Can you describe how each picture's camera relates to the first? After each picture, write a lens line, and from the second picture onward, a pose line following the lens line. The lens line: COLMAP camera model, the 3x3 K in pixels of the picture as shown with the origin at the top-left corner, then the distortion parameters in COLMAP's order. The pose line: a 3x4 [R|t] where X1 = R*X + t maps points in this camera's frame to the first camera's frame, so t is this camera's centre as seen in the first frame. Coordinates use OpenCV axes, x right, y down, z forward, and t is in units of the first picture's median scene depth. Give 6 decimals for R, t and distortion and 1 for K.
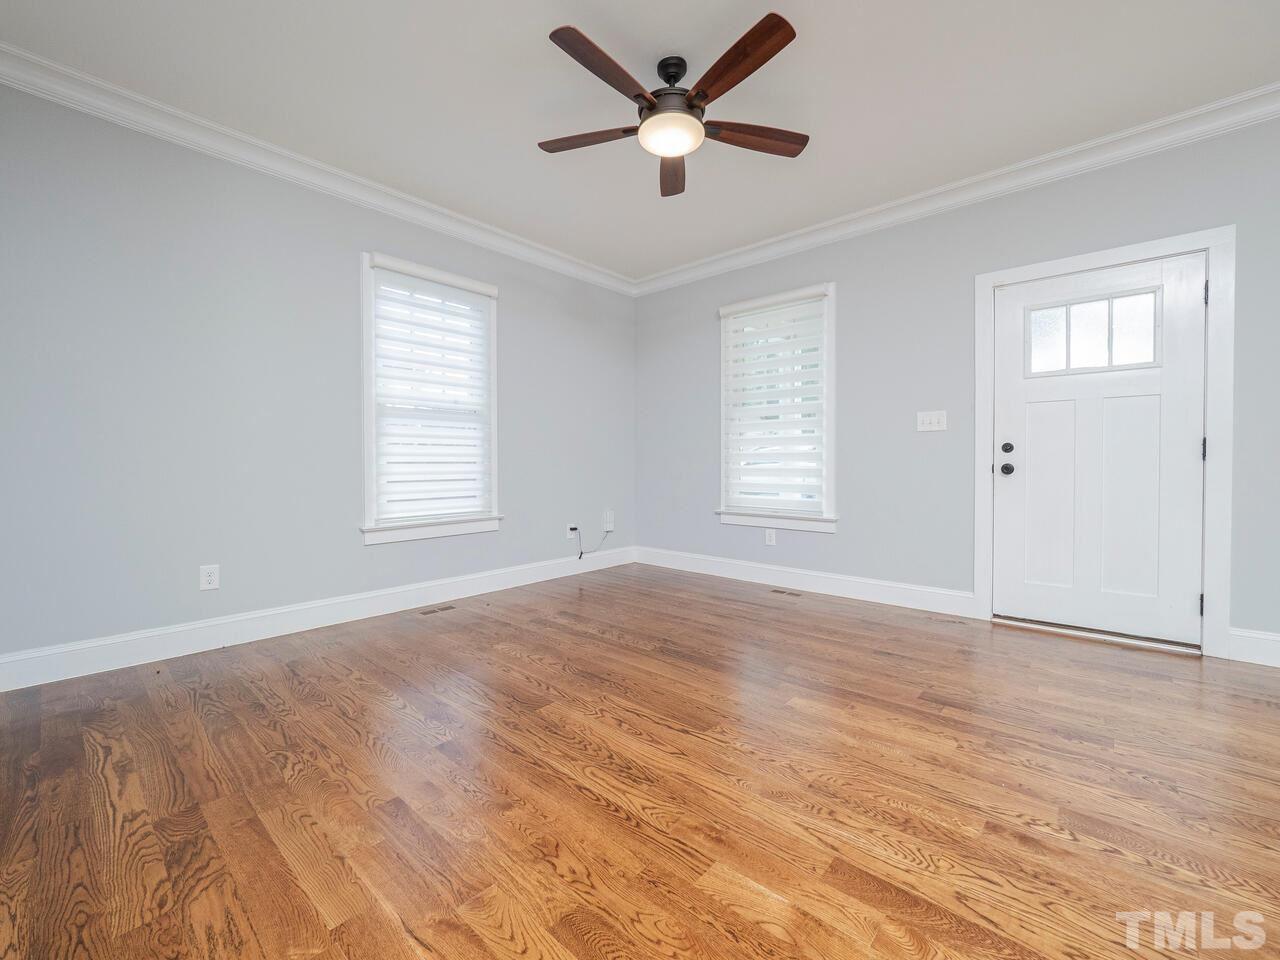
lens RADIAL K [[541.6, 0, 624.3], [0, 541.6, 472.8], [0, 0, 1]] dist [-0.013054, -0.000159]
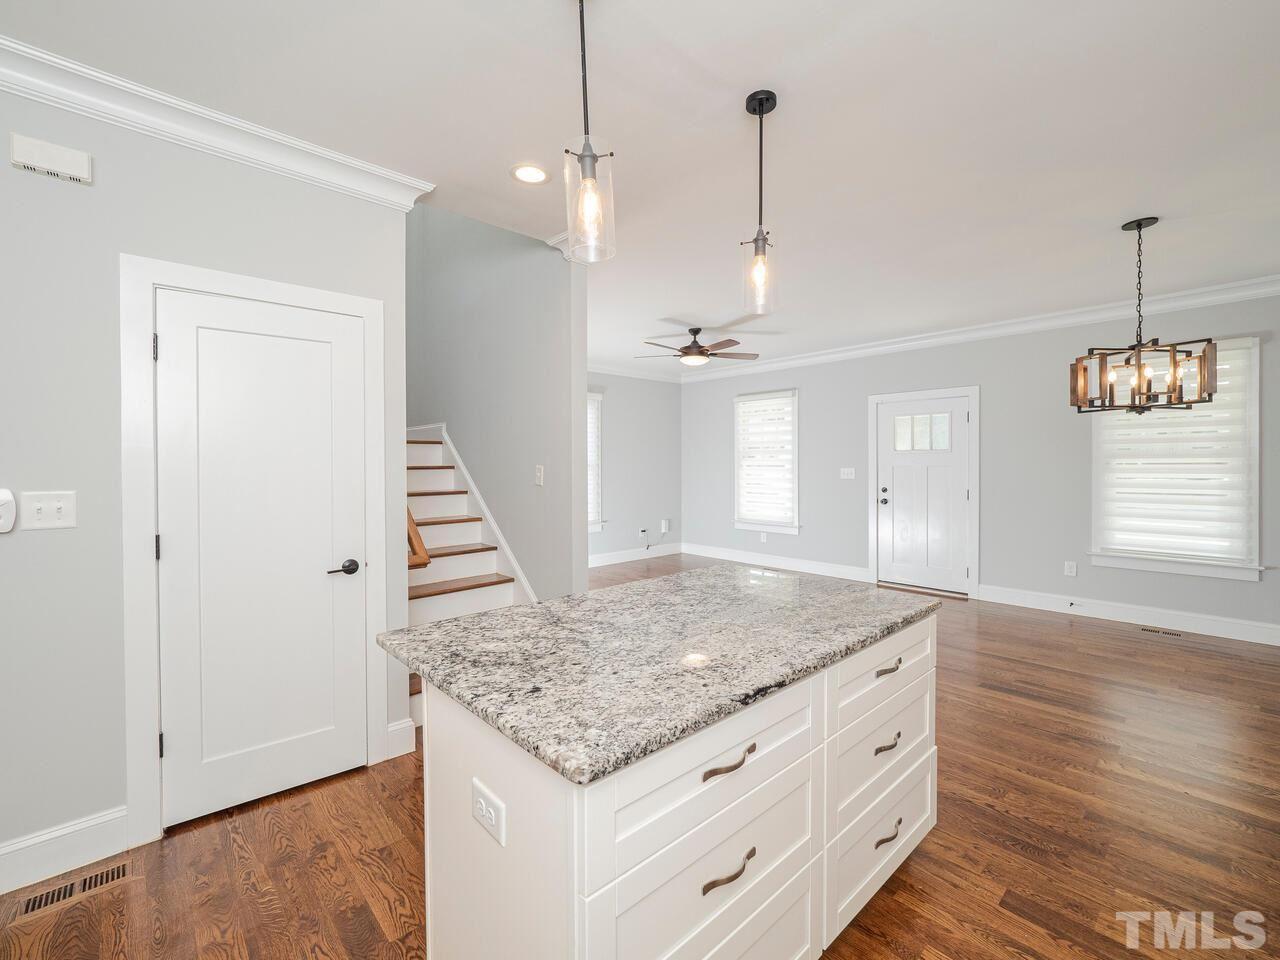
lens RADIAL K [[548.5, 0, 631.4], [0, 548.5, 464.7], [0, 0, 1]] dist [-0.012097, -0.000013]
pose [[0.995583, -0.000623, -0.093882, 0.021229], [-0.000526, 0.999925, -0.012215, -0.133336], [0.093882, 0.012211, 0.995508, -1.169247]]
